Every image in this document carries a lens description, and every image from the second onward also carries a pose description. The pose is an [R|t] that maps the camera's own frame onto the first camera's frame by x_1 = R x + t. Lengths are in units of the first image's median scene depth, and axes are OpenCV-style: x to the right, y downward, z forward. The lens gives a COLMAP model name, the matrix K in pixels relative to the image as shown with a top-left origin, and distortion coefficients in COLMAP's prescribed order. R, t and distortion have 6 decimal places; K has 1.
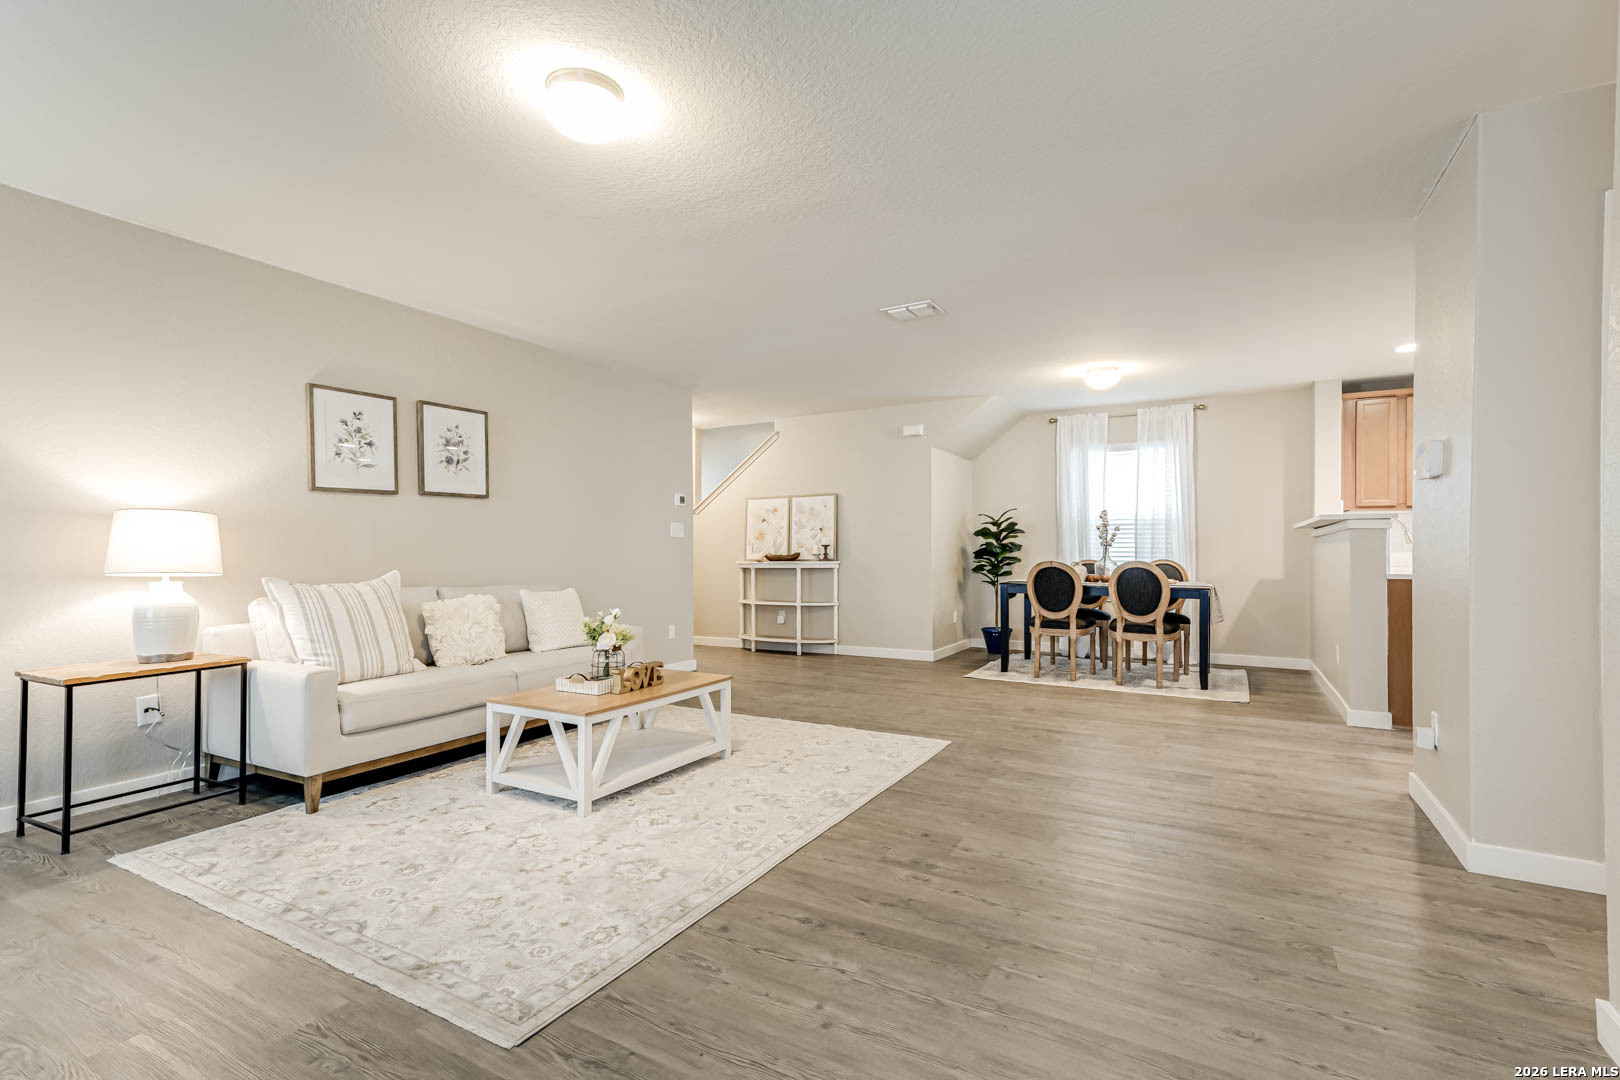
lens RADIAL K [[721.4, 0, 803.5], [0, 721.4, 544.8], [0, 0, 1]] dist [0.019206, 0.002725]
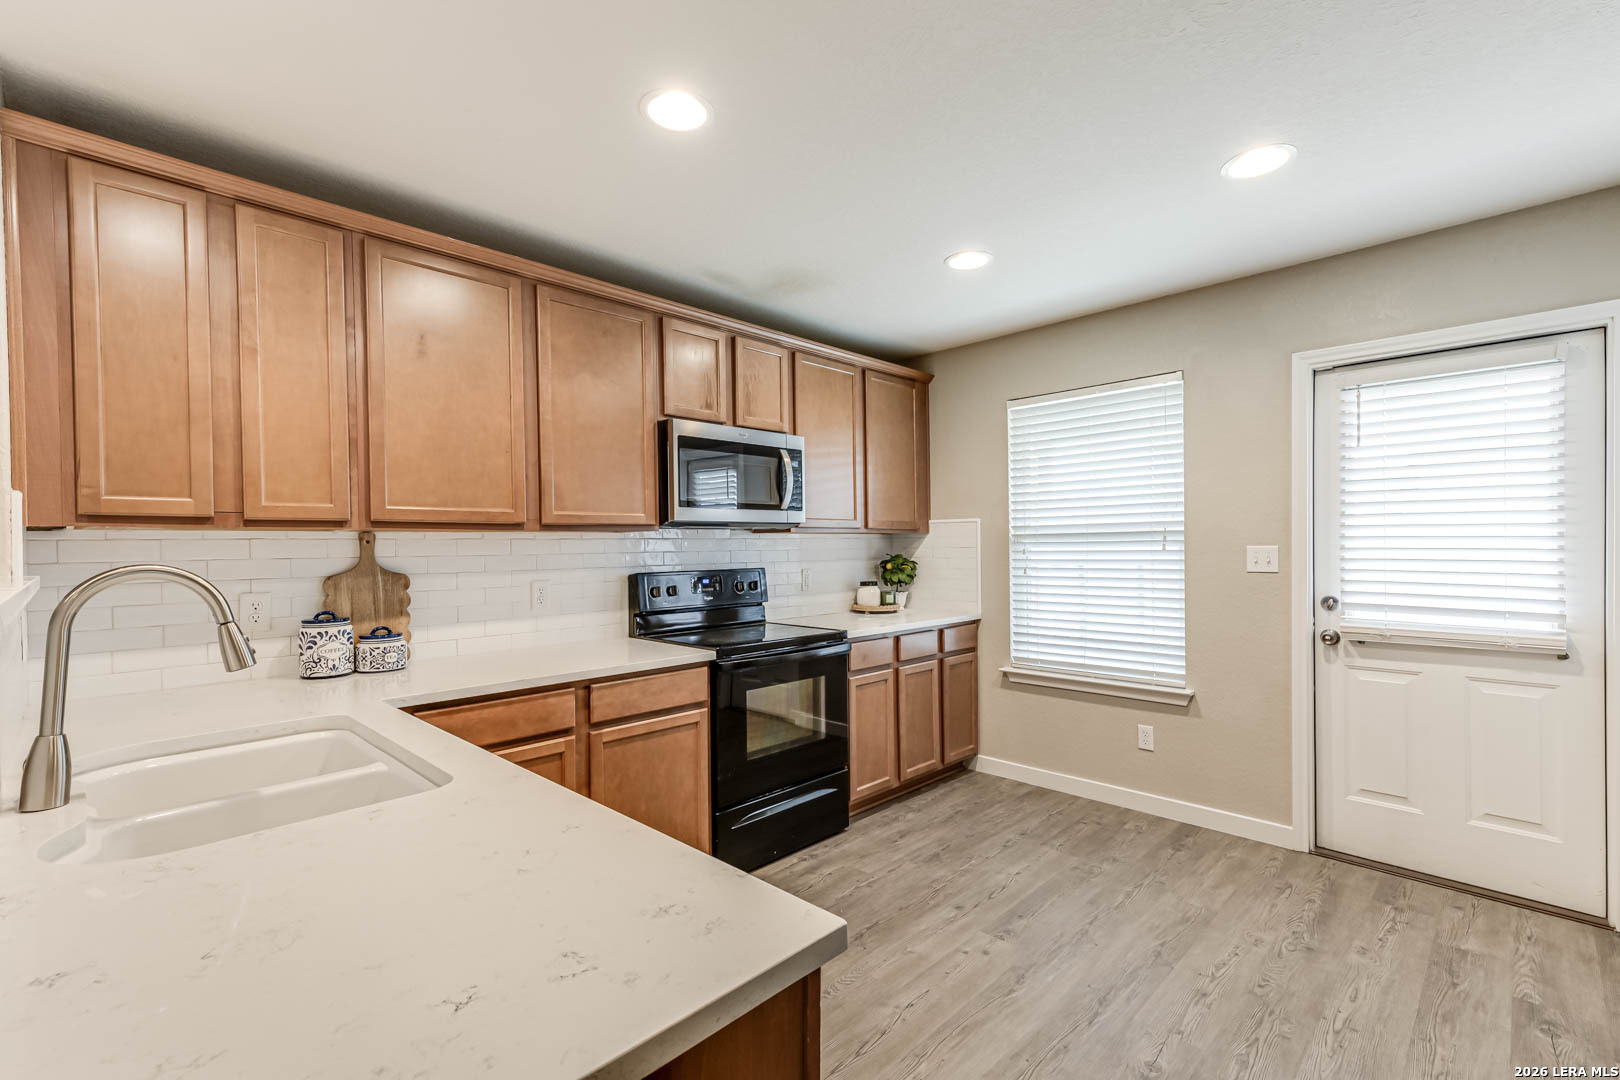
lens RADIAL K [[721.4, 0, 814.0], [0, 721.4, 545.1], [0, 0, 1]] dist [0.019206, 0.002725]
pose [[0.232189, -0.003713, 0.972664, 0.555963], [0.000245, 0.999993, 0.003759, -0.042592], [-0.972671, -0.000635, 0.232188, 0.663497]]
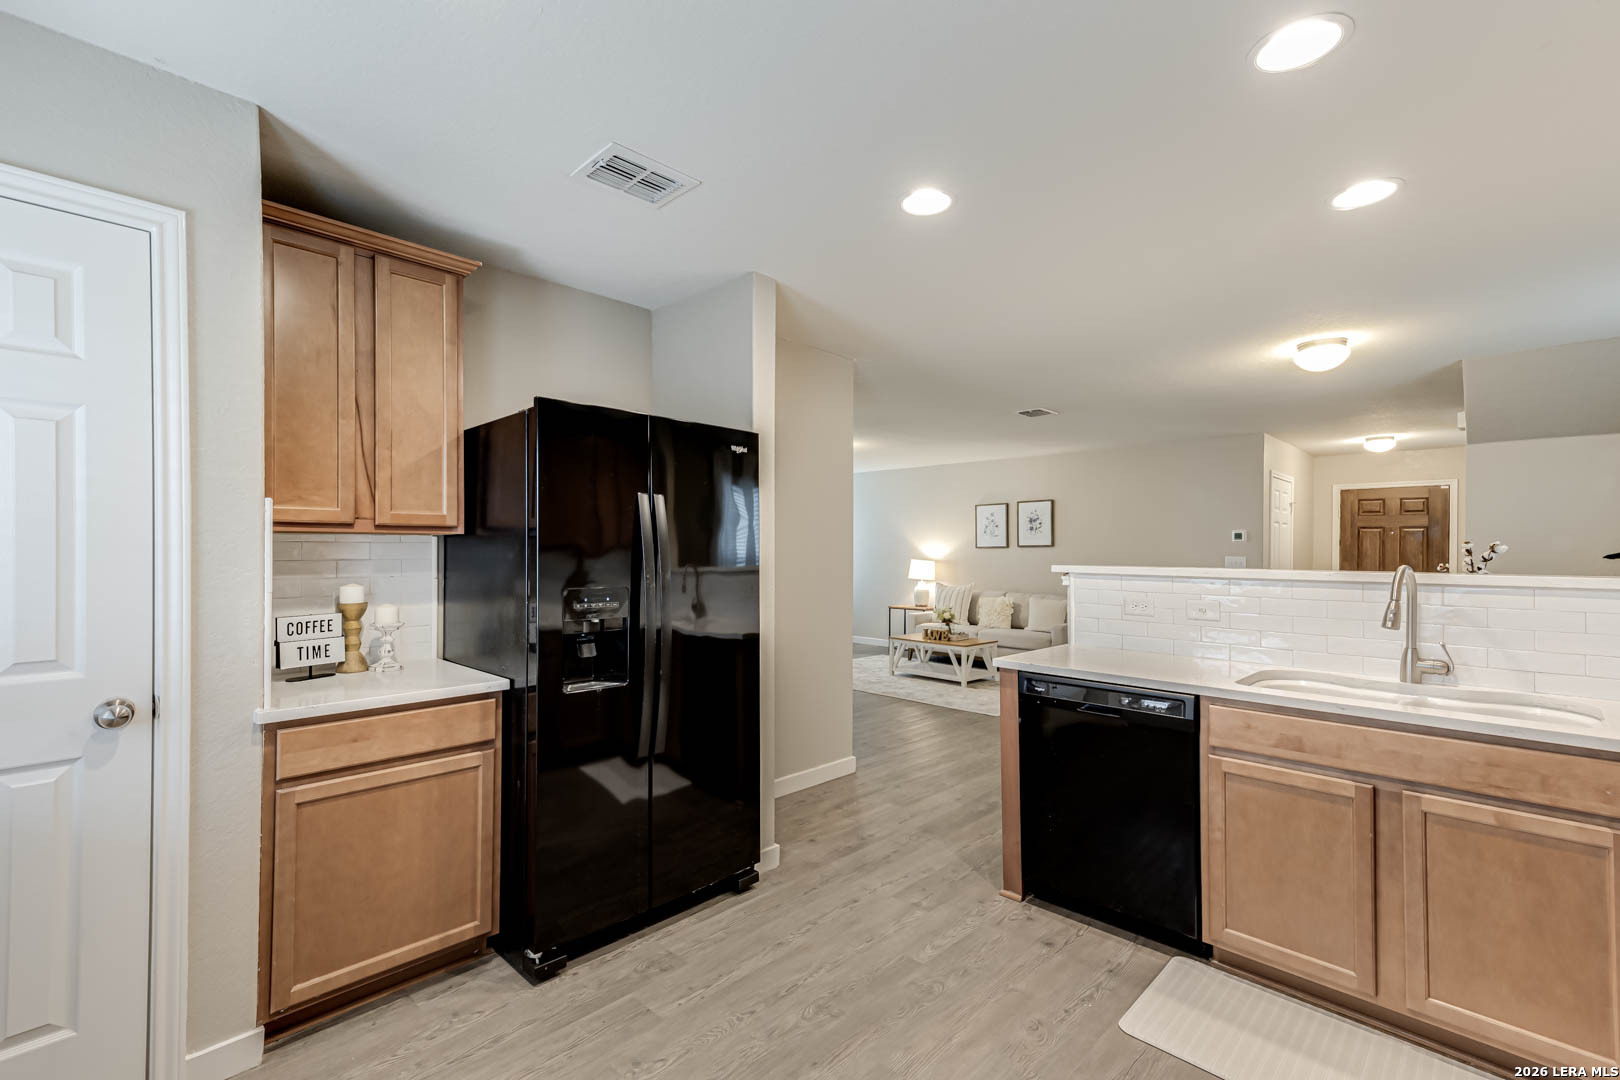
lens RADIAL K [[721.4, 0, 806.2], [0, 721.4, 543.6], [0, 0, 1]] dist [0.019206, 0.002725]
pose [[-0.243439, -0.008505, -0.969879, 1.217622], [0.005860, 0.999930, -0.010240, -0.046171], [0.969899, -0.008177, -0.243372, 0.691841]]
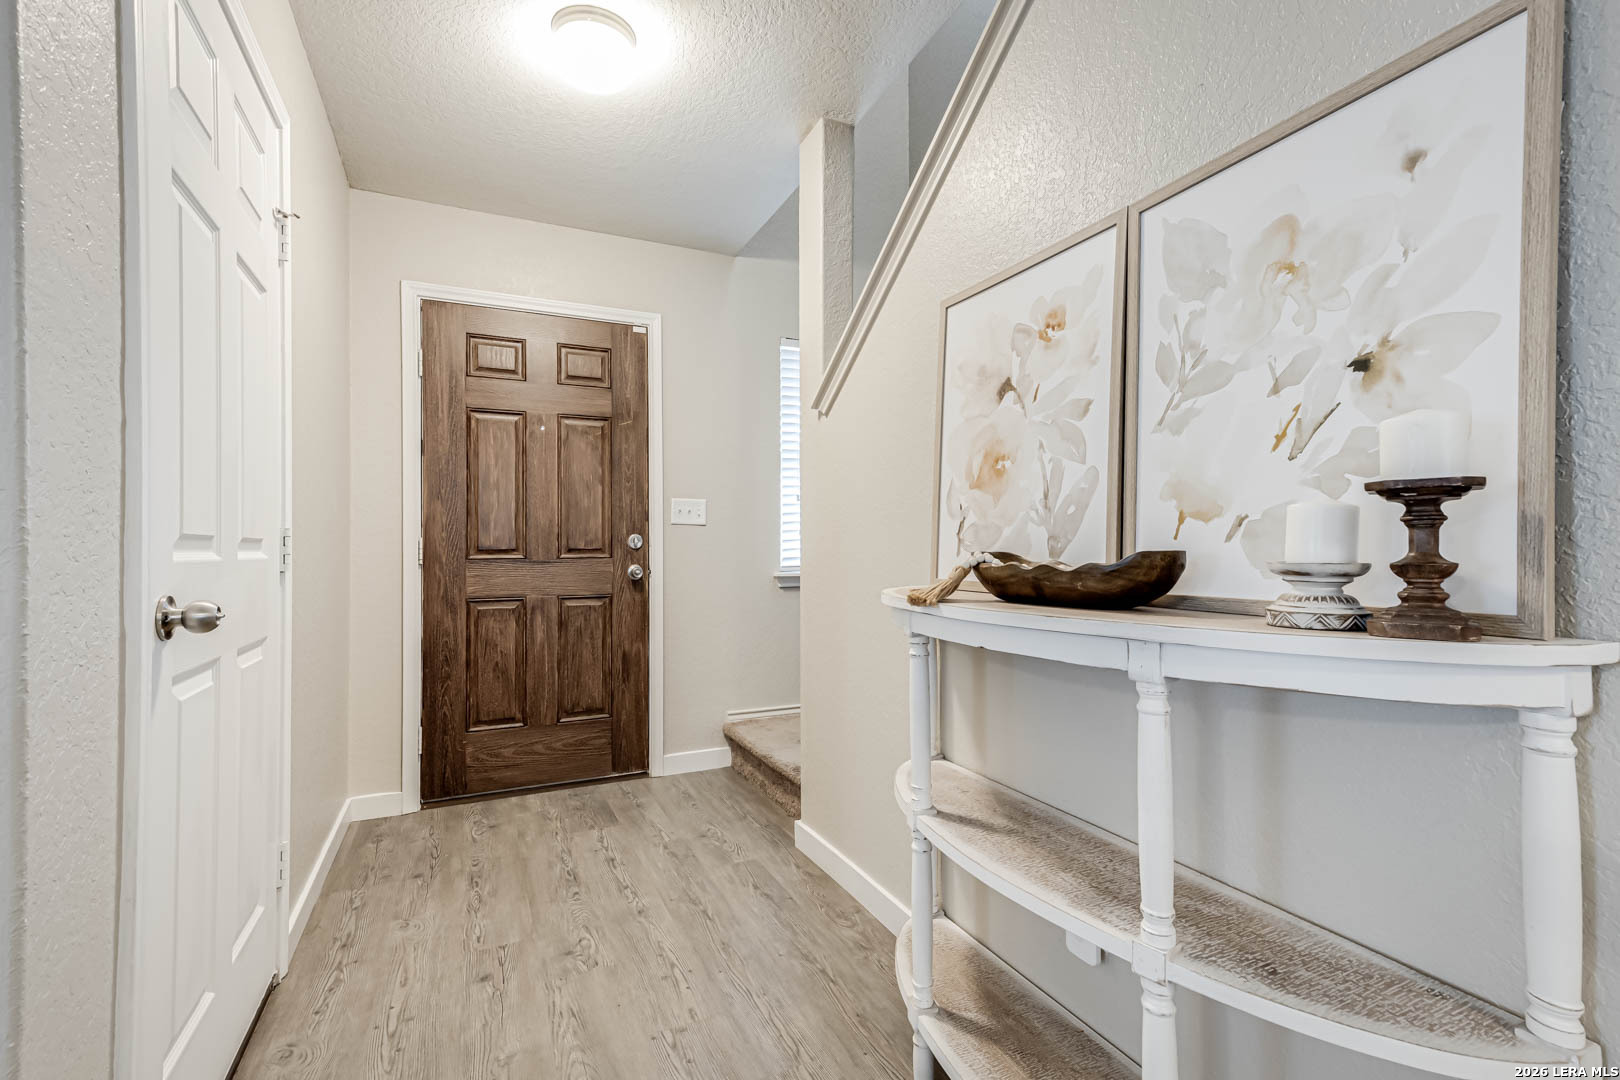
lens RADIAL K [[721.4, 0, 814.9], [0, 721.4, 541.3], [0, 0, 1]] dist [0.019206, 0.002725]
pose [[0.828246, -0.002428, -0.560359, 0.021006], [0.010403, 0.999885, 0.011044, 0.008576], [0.560268, -0.014976, 0.828176, 1.116107]]
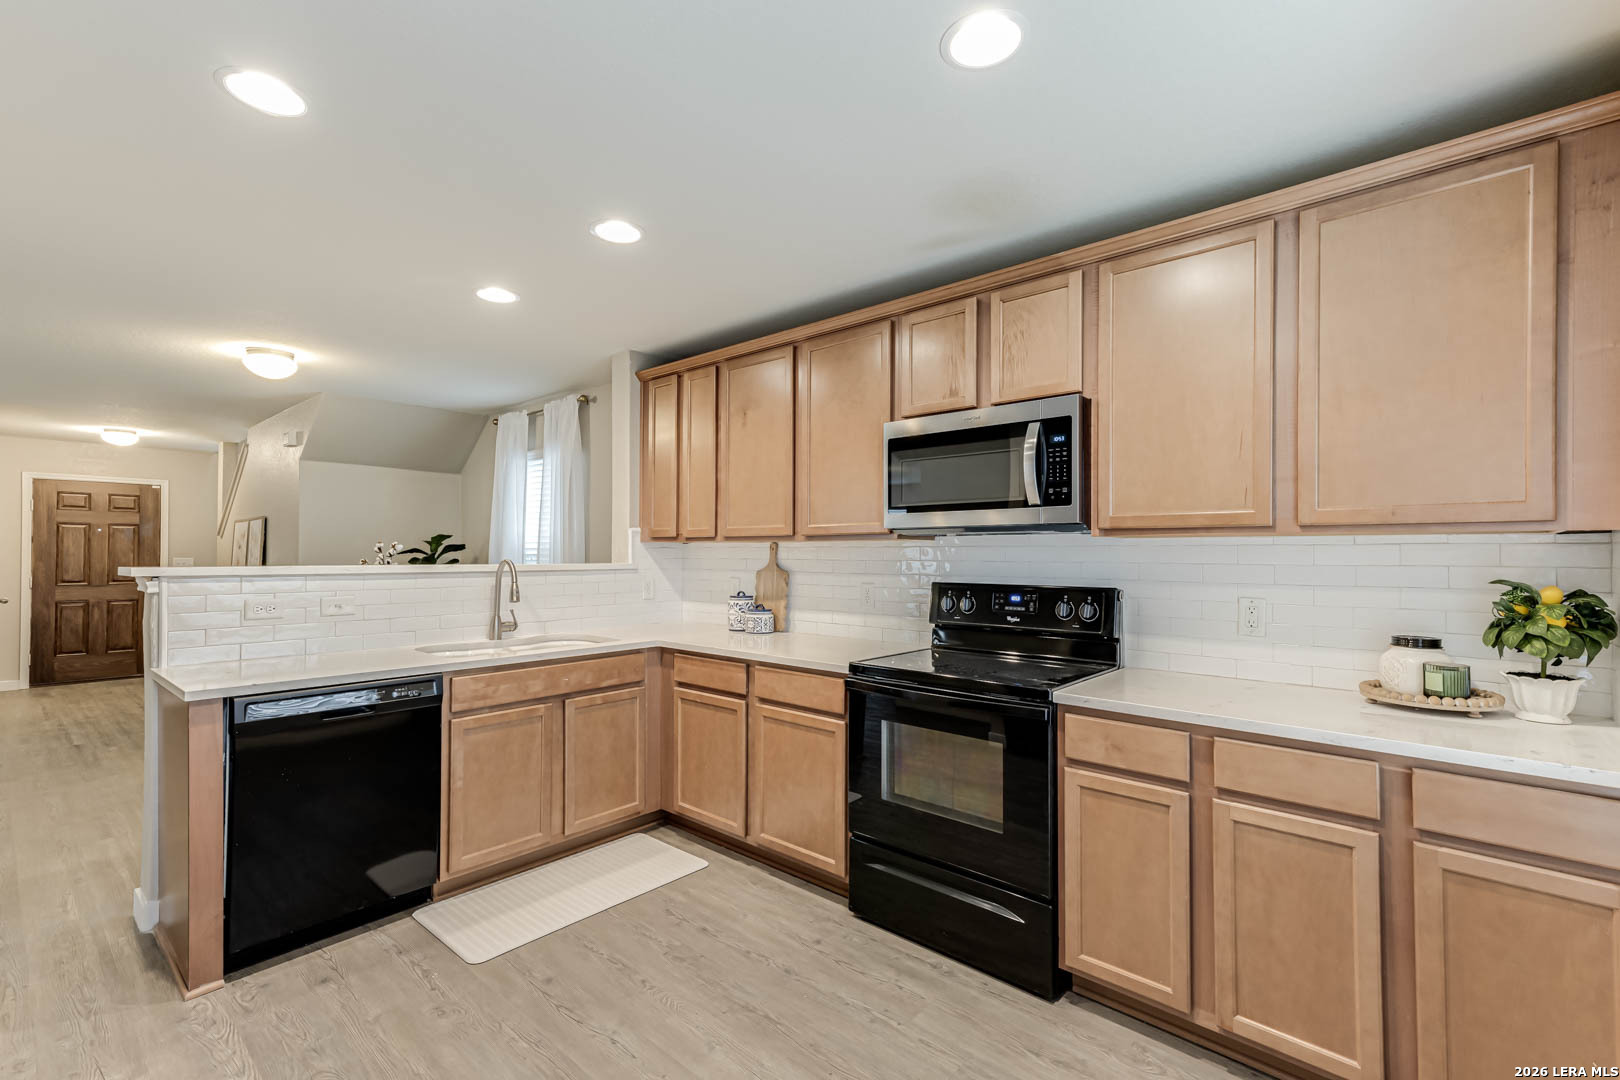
lens RADIAL K [[721.4, 0, 805.7], [0, 721.4, 546.3], [0, 0, 1]] dist [0.019206, 0.002725]
pose [[0.981079, -0.000387, -0.193606, 1.087558], [0.000834, 0.999997, 0.002225, -0.047028], [0.193605, -0.002344, 0.981077, 0.373948]]
